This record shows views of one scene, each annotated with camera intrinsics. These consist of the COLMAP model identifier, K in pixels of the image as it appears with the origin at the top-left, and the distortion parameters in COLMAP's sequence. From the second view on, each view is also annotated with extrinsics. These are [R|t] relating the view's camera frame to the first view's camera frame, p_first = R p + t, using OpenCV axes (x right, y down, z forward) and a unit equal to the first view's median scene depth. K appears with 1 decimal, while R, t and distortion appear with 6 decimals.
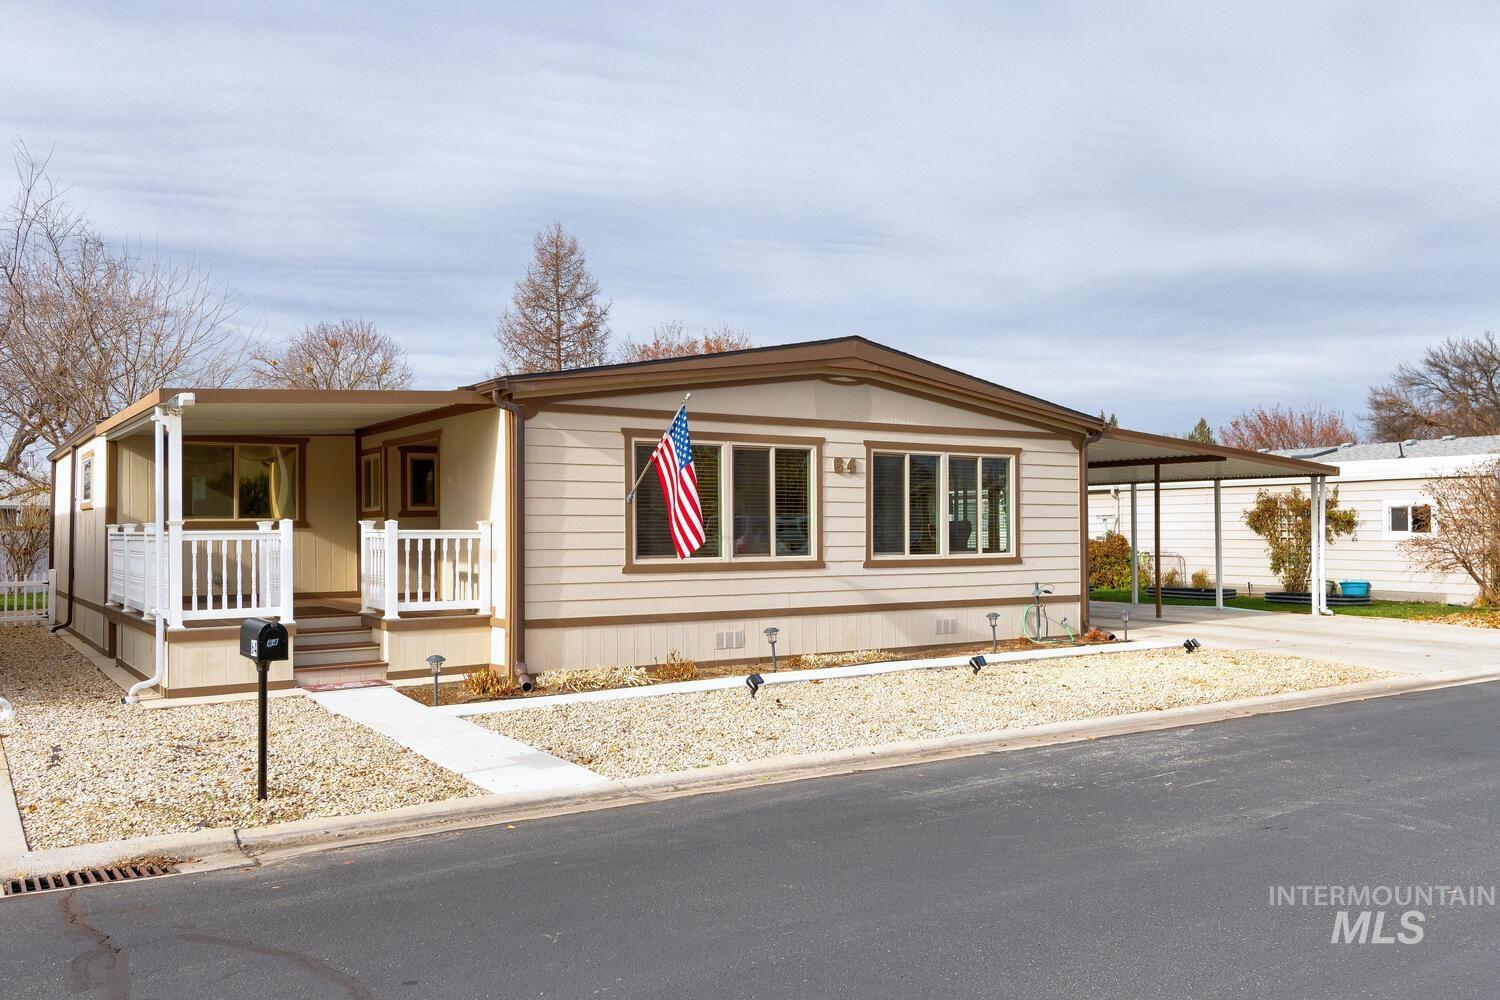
lens RADIAL K [[1192.4, 0, 749.2], [0, 1192.4, 505.5], [0, 0, 1]] dist [0.002824, -0.003749]
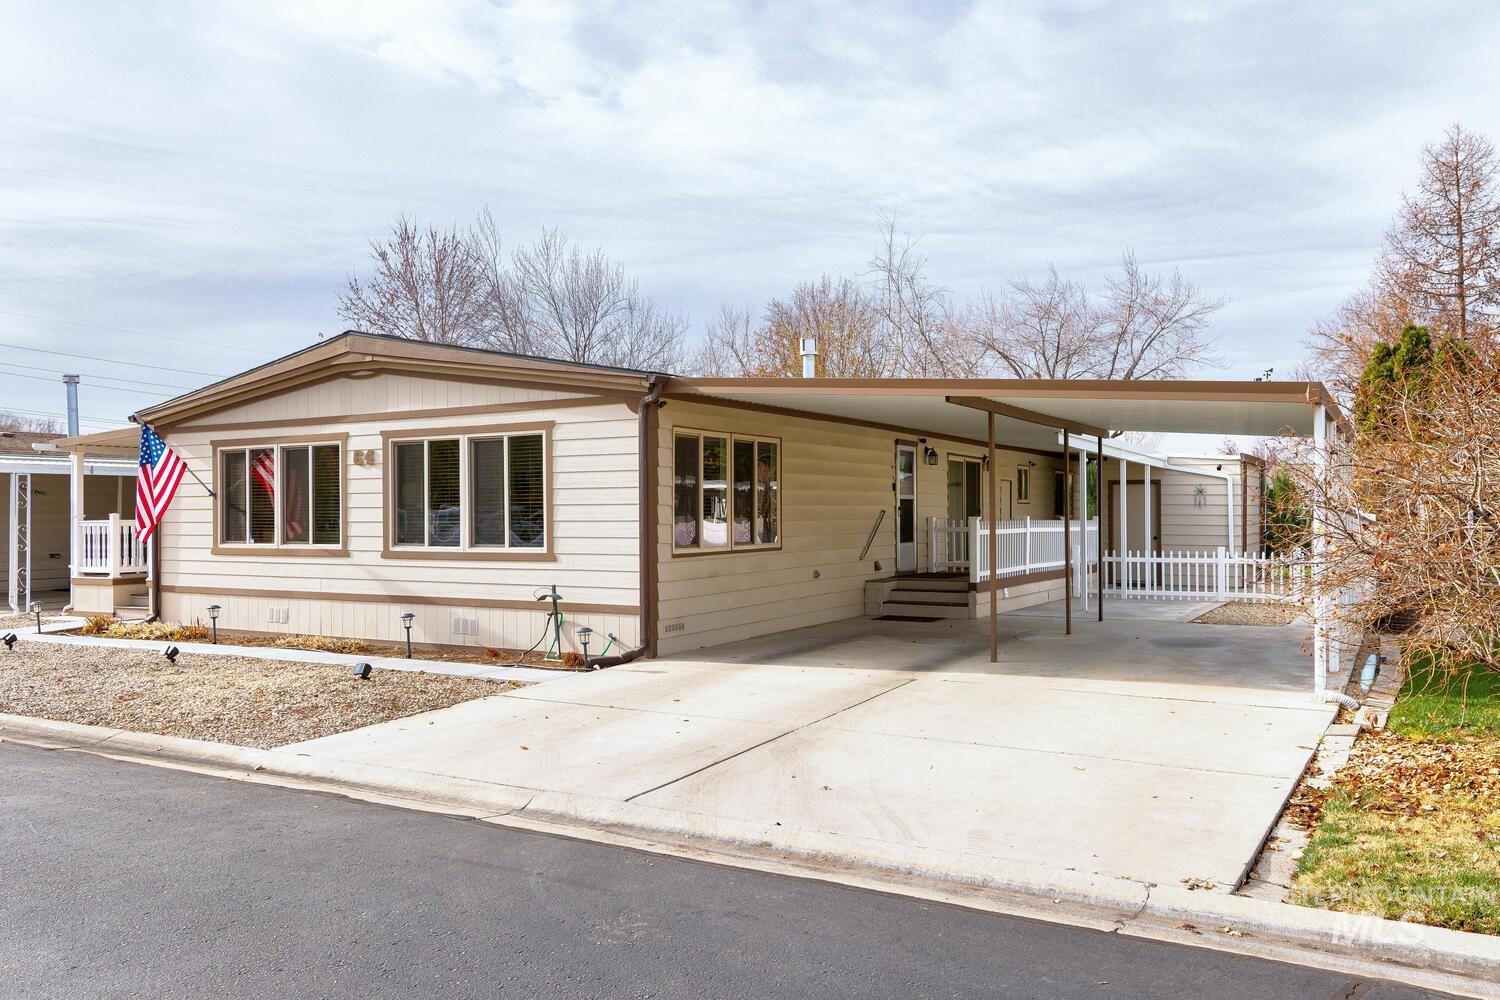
lens RADIAL K [[1192.4, 0, 748.7], [0, 1192.4, 505.0], [0, 0, 1]] dist [0.002824, -0.003749]
pose [[0.432029, -0.011854, -0.901782, 1.131002], [0.018432, 0.999821, -0.004313, 0.017596], [0.901671, -0.014759, 0.432170, 0.845002]]
